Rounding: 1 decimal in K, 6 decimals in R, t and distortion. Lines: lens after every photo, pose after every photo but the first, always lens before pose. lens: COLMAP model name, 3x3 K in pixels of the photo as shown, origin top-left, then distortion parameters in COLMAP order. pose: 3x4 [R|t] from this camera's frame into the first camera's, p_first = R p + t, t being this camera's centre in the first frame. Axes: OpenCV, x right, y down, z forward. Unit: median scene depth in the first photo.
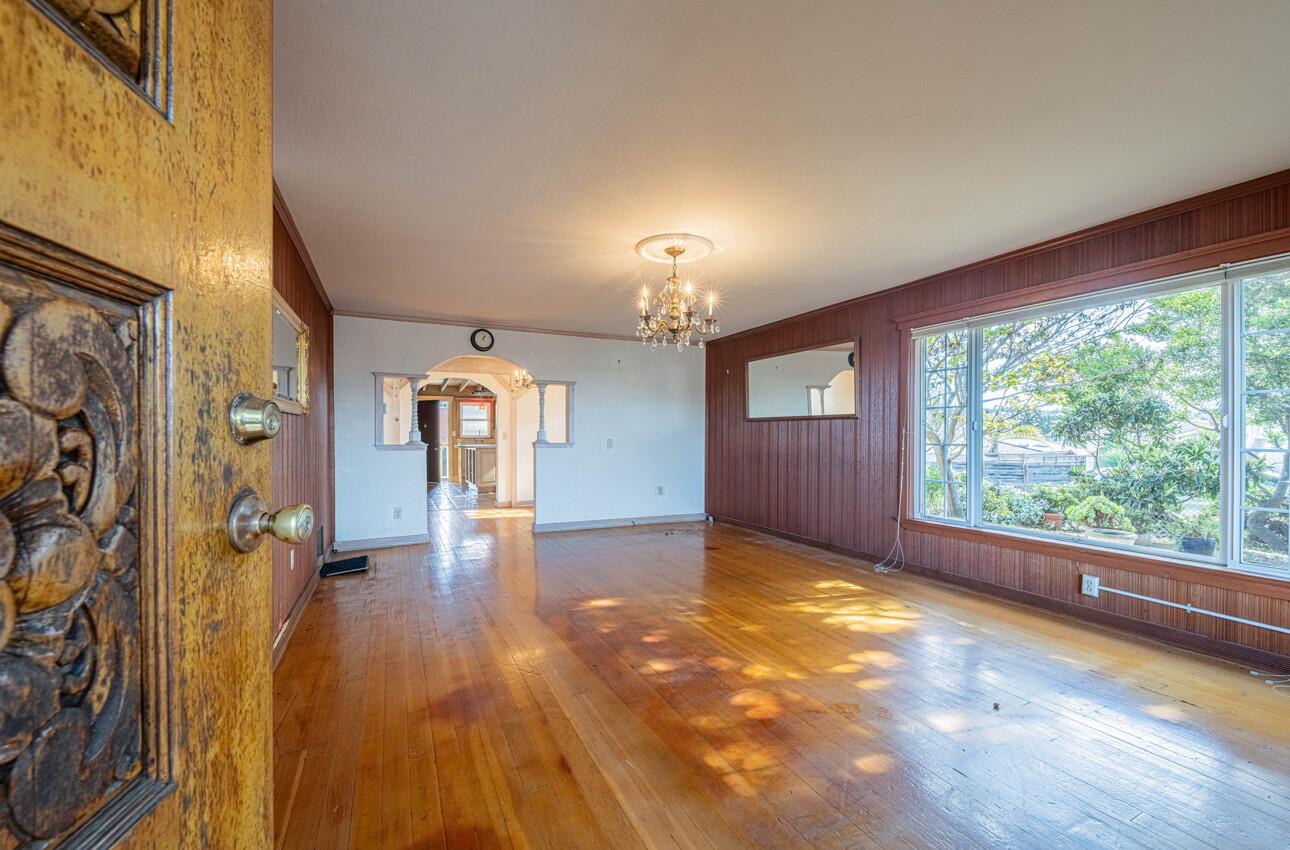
lens RADIAL K [[546.5, 0, 647.2], [0, 546.5, 435.4], [0, 0, 1]] dist [0.001586, 0.000166]
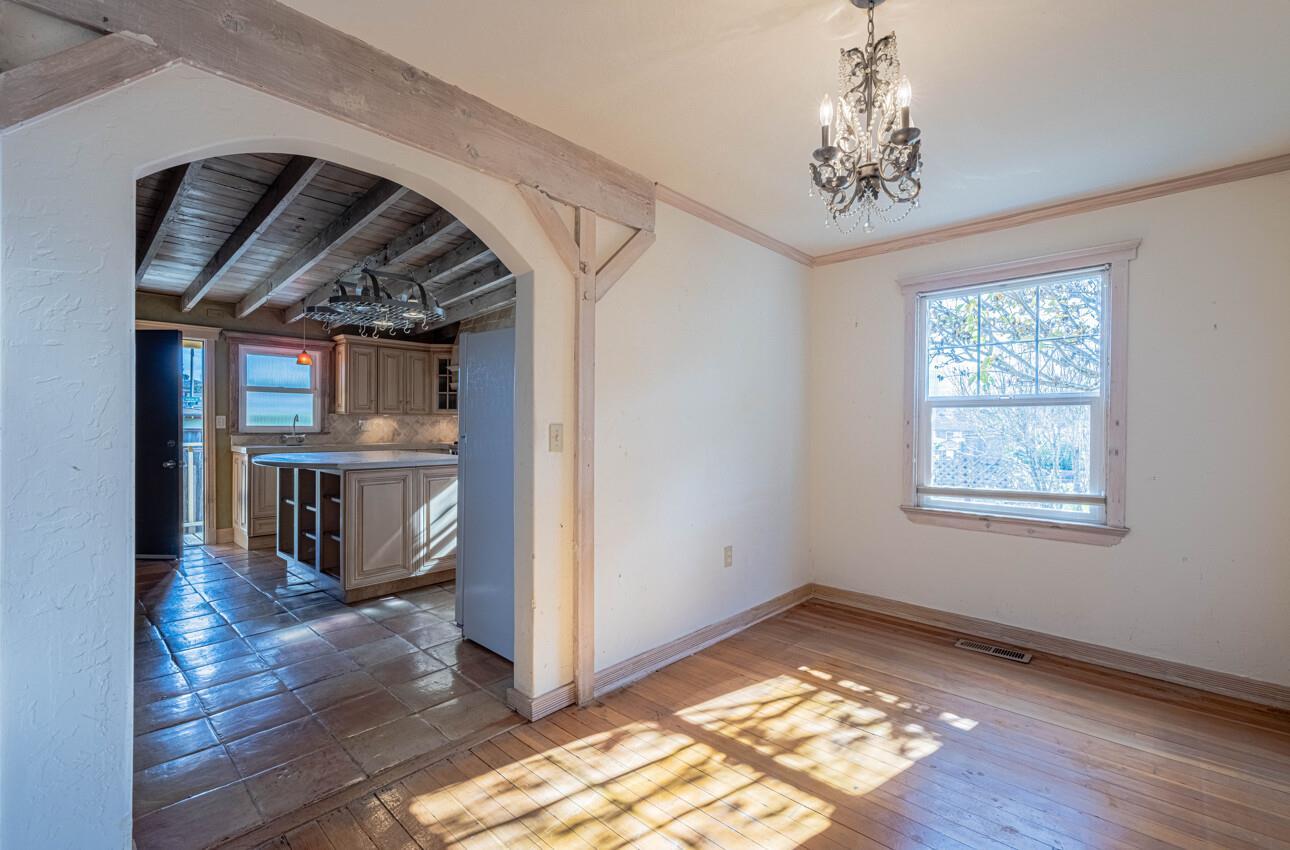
lens RADIAL K [[546.5, 0, 647.2], [0, 546.5, 435.4], [0, 0, 1]] dist [0.001586, 0.000166]
pose [[0.923097, 0.003349, 0.384553, -0.218273], [-0.009553, 0.999853, 0.014224, -0.002294], [-0.384449, -0.016804, 0.922993, 0.503635]]
